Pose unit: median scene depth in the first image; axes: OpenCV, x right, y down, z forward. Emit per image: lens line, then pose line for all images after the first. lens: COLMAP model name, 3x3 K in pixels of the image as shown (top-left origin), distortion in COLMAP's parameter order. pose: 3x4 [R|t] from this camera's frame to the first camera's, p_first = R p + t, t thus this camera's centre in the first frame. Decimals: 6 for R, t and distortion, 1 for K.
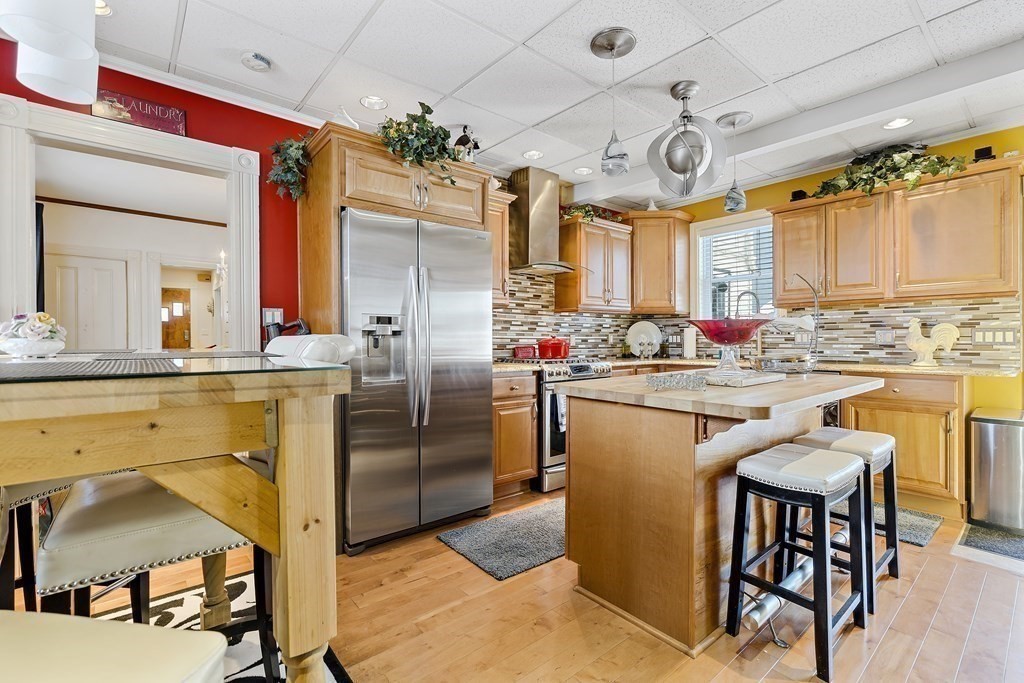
lens RADIAL K [[464.1, 0, 507.0], [0, 464.1, 342.1], [0, 0, 1]] dist [-0.000141, -0.000277]
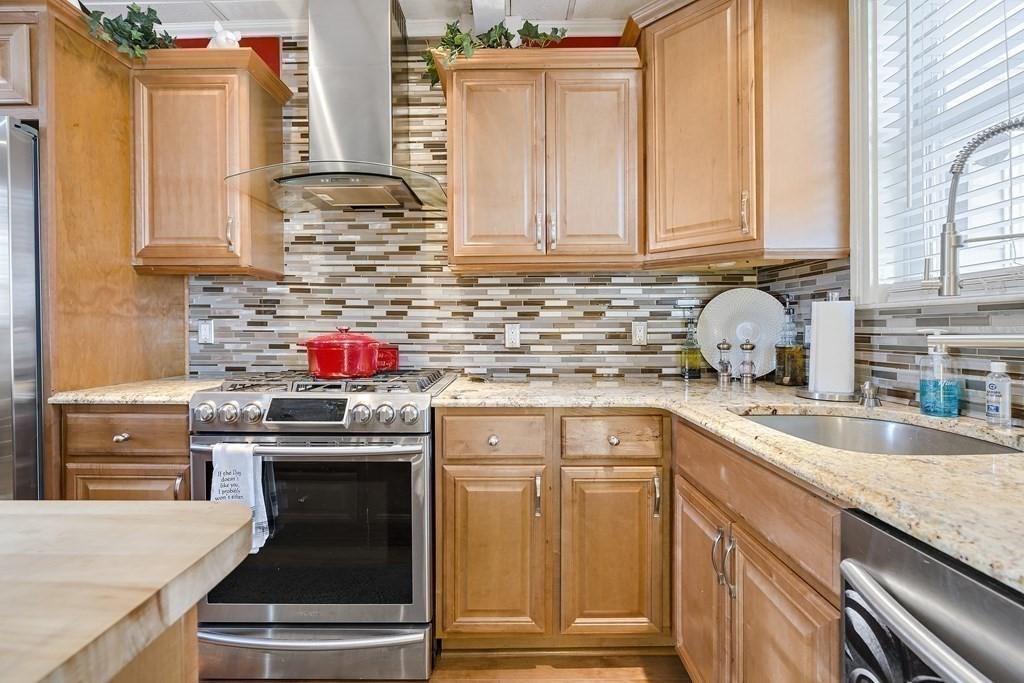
lens RADIAL K [[464.1, 0, 514.8], [0, 464.1, 332.7], [0, 0, 1]] dist [-0.000141, -0.000277]
pose [[0.768448, 0.004863, -0.639894, 0.446919], [-0.003356, 0.999988, 0.003570, -0.008560], [0.639903, -0.000596, 0.768455, 0.635677]]
